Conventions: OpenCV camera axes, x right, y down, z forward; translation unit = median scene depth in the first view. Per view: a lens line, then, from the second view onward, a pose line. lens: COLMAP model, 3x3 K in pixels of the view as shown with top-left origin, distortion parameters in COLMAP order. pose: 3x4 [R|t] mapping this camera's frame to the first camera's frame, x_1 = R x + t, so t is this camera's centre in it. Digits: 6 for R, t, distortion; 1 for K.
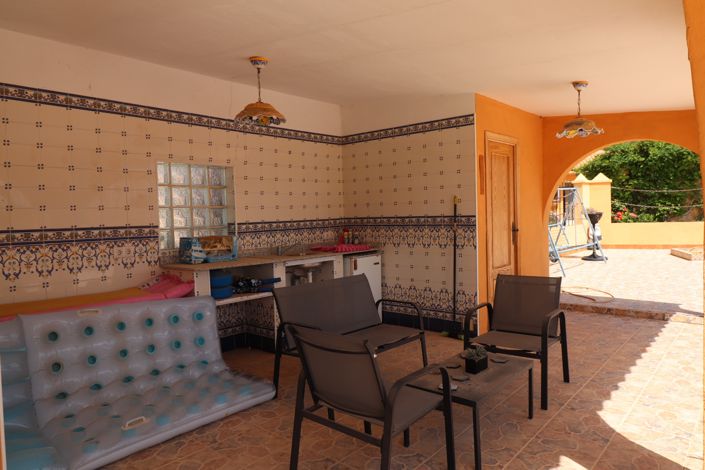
lens RADIAL K [[476.0, 0, 352.5], [0, 476.0, 235.0], [0, 0, 1]] dist [0.001674, 0.000464]
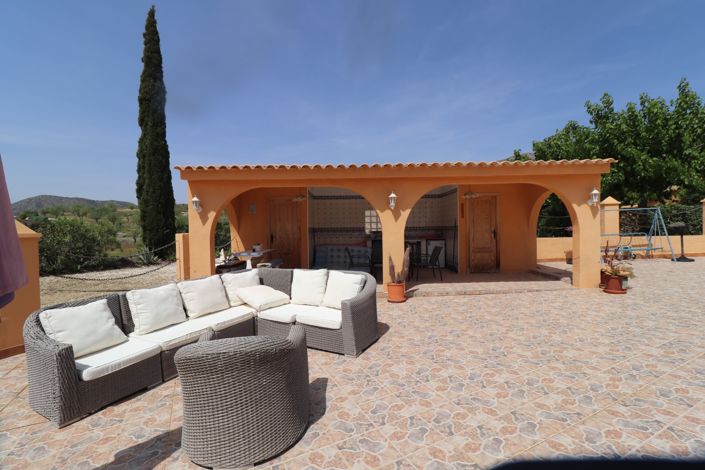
lens RADIAL K [[326.1, 0, 351.7], [0, 326.1, 229.2], [0, 0, 1]] dist [0.001681, -0.021664]
pose [[0.658580, 0.022906, -0.752162, 0.825137], [-0.039440, 0.999214, -0.004104, 0.004541], [0.751476, 0.032368, 0.658966, -0.424054]]
